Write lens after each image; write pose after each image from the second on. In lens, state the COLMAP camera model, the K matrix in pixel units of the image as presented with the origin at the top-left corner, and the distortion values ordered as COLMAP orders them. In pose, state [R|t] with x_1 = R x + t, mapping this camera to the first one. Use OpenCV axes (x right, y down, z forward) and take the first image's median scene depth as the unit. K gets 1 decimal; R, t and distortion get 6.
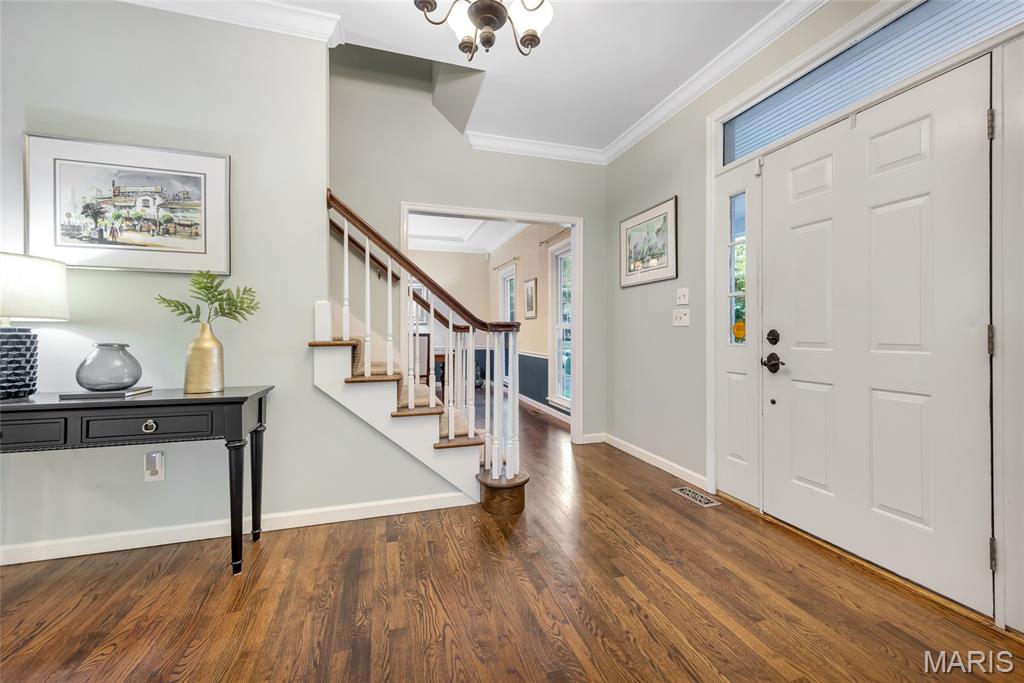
lens RADIAL K [[423.1, 0, 521.2], [0, 423.1, 333.8], [0, 0, 1]] dist [0.005575, -0.000064]
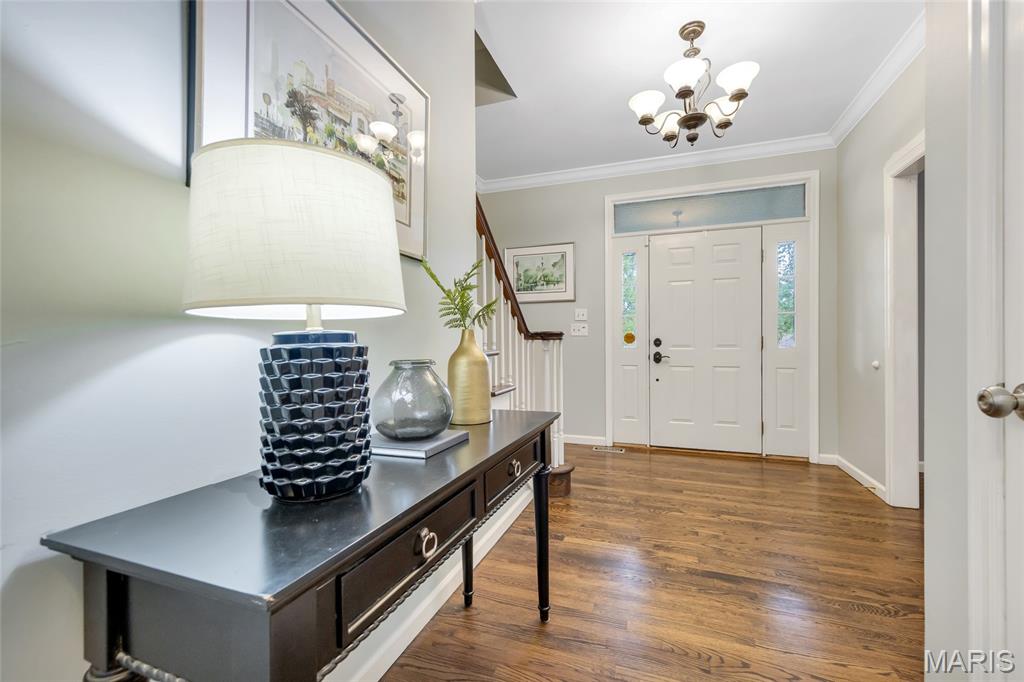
lens RADIAL K [[423.1, 0, 502.3], [0, 423.1, 343.7], [0, 0, 1]] dist [0.005575, -0.000064]
pose [[0.608902, -0.009549, 0.793188, -1.222711], [0.007762, 0.999951, 0.006080, -0.002866], [-0.793208, 0.002454, 0.608946, 0.474154]]
